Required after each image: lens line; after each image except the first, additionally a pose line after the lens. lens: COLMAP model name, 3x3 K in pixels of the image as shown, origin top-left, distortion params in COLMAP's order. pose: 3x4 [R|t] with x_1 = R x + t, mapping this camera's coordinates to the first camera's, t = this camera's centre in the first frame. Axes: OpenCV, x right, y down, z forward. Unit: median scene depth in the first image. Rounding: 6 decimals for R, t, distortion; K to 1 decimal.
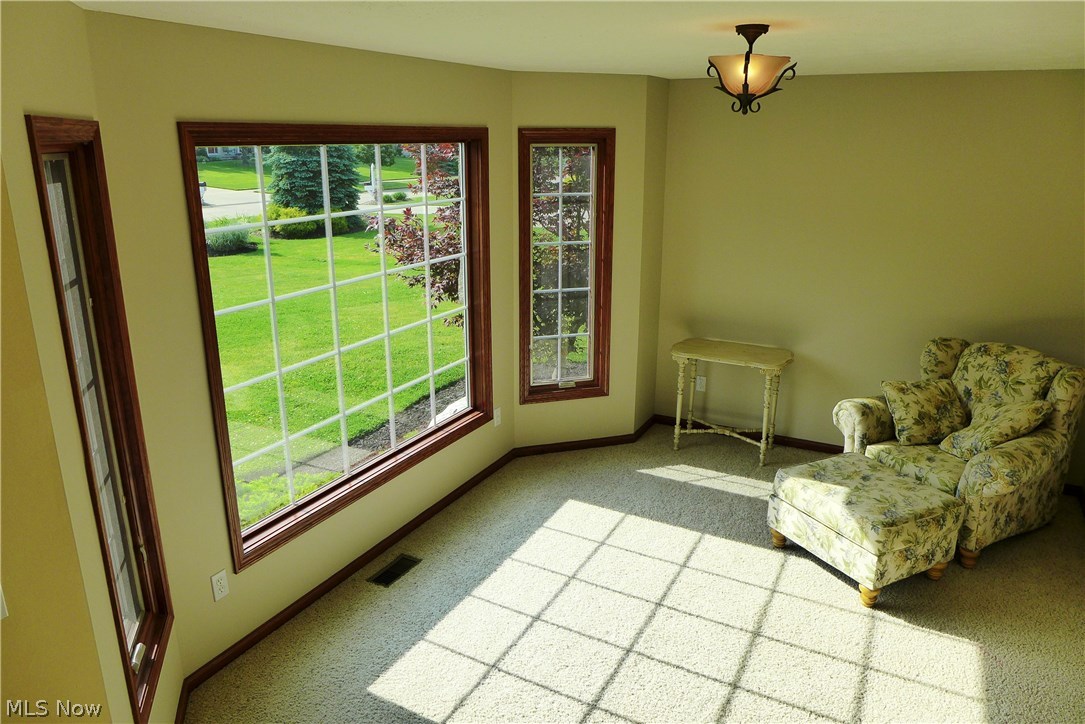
lens RADIAL K [[749.0, 0, 542.5], [0, 749.0, 362.0], [0, 0, 1]] dist [-0.054180, 0.028702]
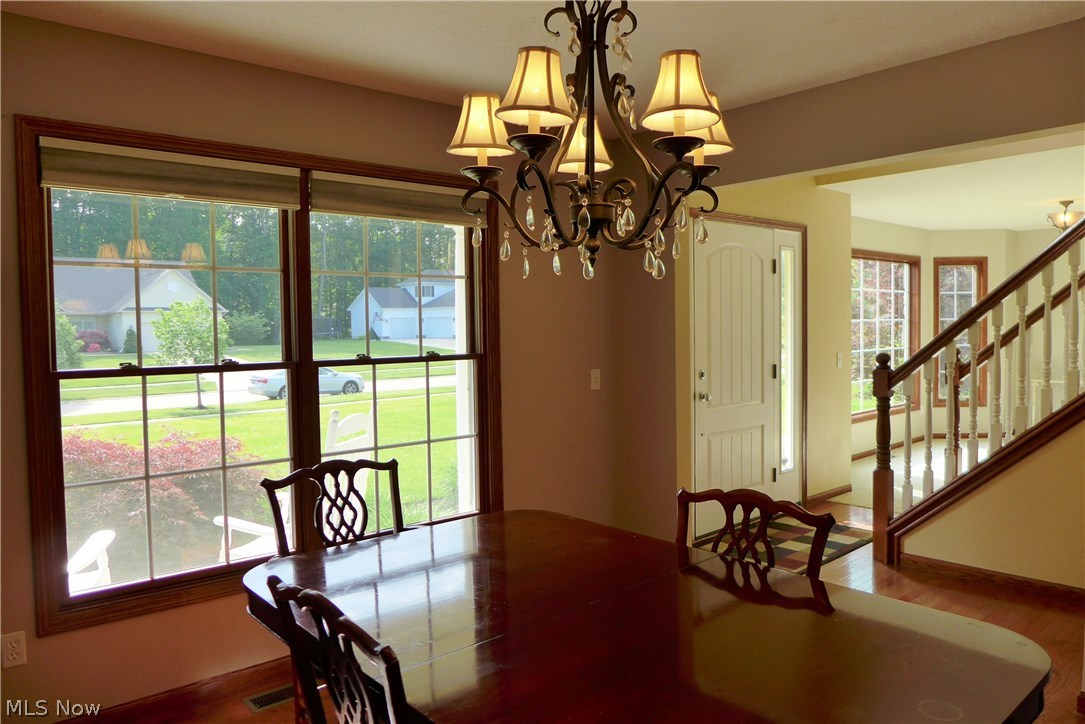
lens RADIAL K [[756.3, 0, 542.5], [0, 756.3, 362.0], [0, 0, 1]] dist [-0.061986, 0.030417]
pose [[0.934978, -0.004341, -0.354679, -0.308081], [-0.081447, 0.970580, -0.226584, 0.490912], [0.345228, 0.240739, 0.907118, -1.092973]]
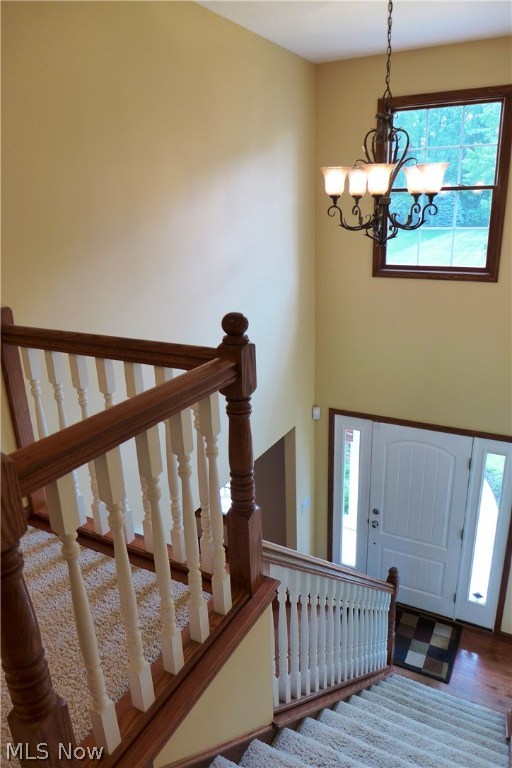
lens RADIAL K [[535.3, 0, 256.0], [0, 535.3, 384.0], [0, 0, 1]] dist [-0.061986, 0.030417]
pose [[-0.019658, 0.320821, -0.946936, 0.630915], [-0.250537, 0.915320, 0.315310, -0.380030], [0.967907, 0.243441, 0.062384, -0.406769]]
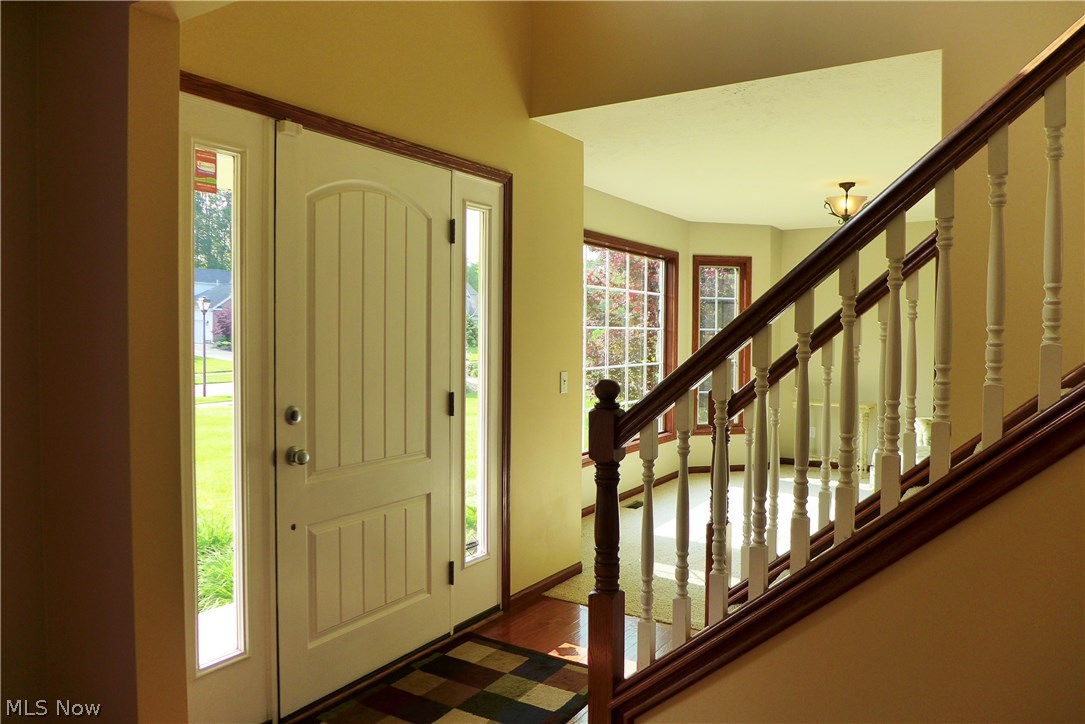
lens RADIAL K [[756.3, 0, 542.5], [0, 756.3, 362.0], [0, 0, 1]] dist [-0.061986, 0.030417]
pose [[0.997217, 0.004009, -0.074446, -0.241146], [-0.022770, 0.967217, -0.252930, 0.339837], [0.070991, 0.253921, 0.964616, -0.557489]]
